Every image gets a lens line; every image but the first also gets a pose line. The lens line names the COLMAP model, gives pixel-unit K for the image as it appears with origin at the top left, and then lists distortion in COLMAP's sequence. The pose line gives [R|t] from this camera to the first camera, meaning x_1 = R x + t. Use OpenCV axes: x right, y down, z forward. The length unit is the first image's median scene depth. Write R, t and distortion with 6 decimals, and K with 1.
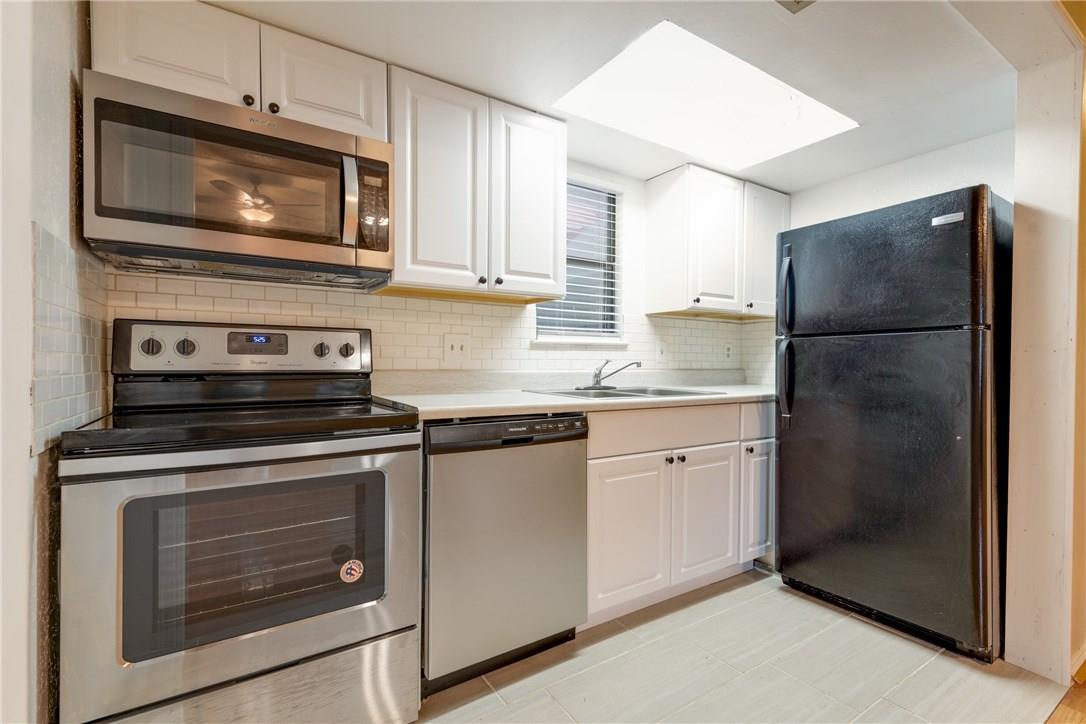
lens RADIAL K [[486.1, 0, 543.0], [0, 486.1, 365.1], [0, 0, 1]] dist [0.008858, -0.001727]
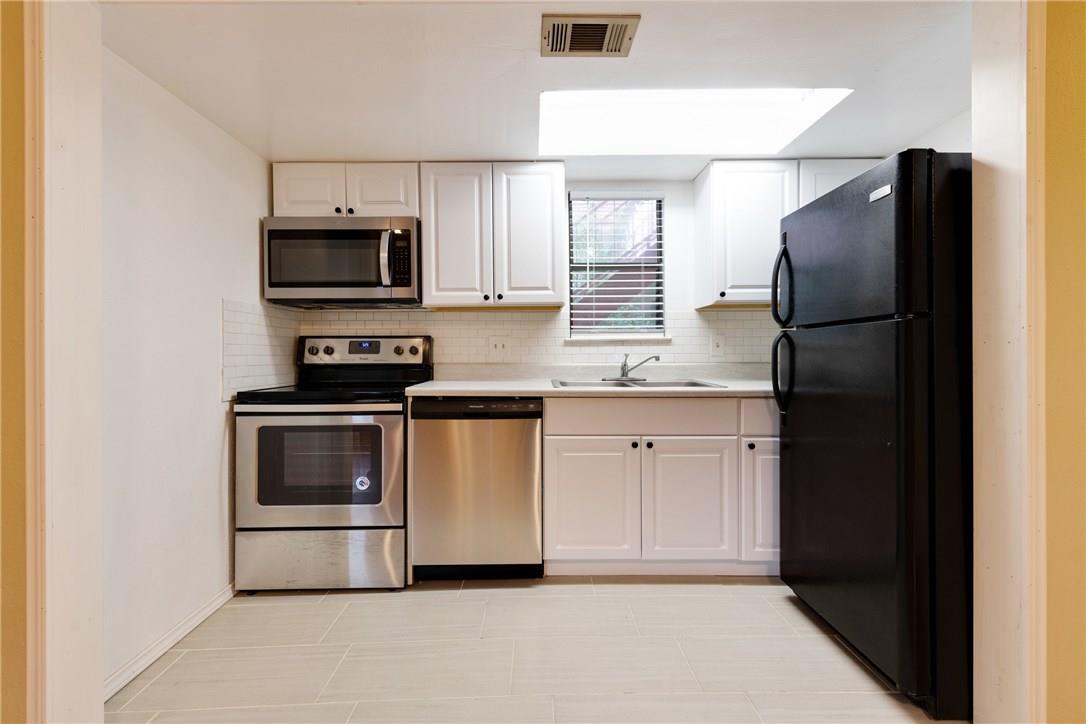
lens RADIAL K [[486.1, 0, 541.4], [0, 486.1, 353.0], [0, 0, 1]] dist [0.008858, -0.001727]
pose [[0.842648, -0.009074, -0.538389, 0.718292], [0.004923, 0.999946, -0.009147, -0.006210], [0.538443, 0.005057, 0.842647, -0.061424]]
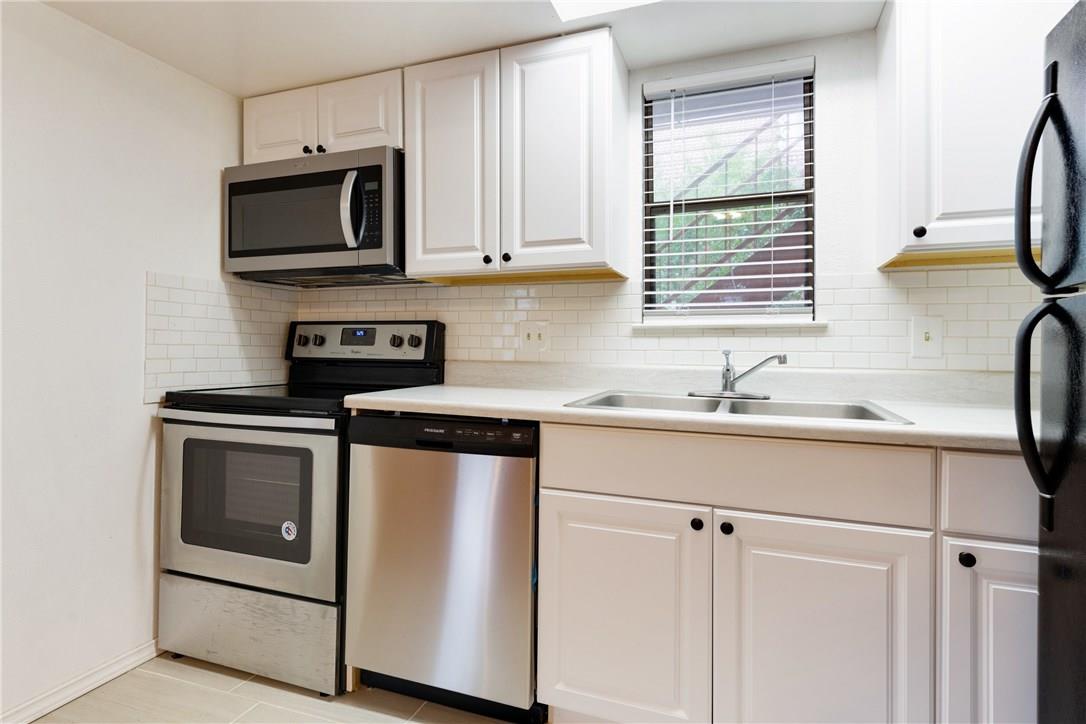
lens RADIAL K [[572.1, 0, 536.3], [0, 572.1, 342.9], [0, 0, 1]] dist [0.011495, -0.004831]
pose [[0.589045, -0.007277, -0.808068, 0.741098], [-0.012144, 0.999767, -0.017856, -0.007253], [0.808009, 0.020331, 0.588819, 0.455363]]
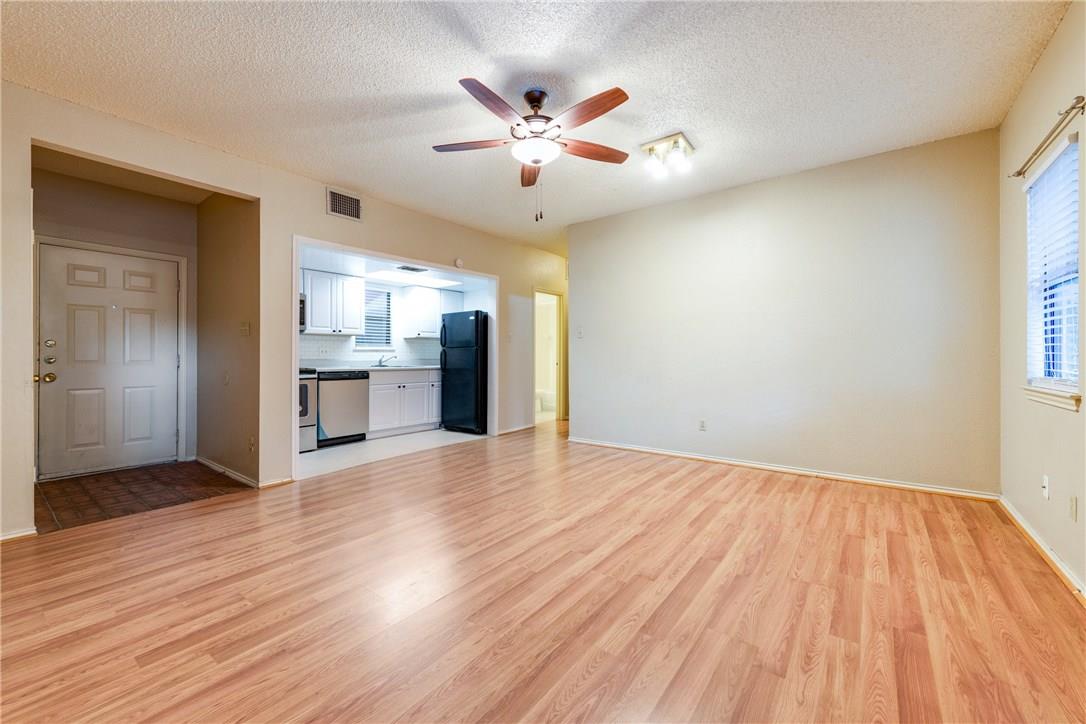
lens RADIAL K [[426.4, 0, 543.9], [0, 426.4, 362.2], [0, 0, 1]] dist [0.009637, -0.002325]
pose [[0.945096, -0.005897, 0.326738, 0.255746], [0.004673, 0.999979, 0.004531, 0.026397], [-0.326758, -0.002755, 0.945104, -2.084017]]
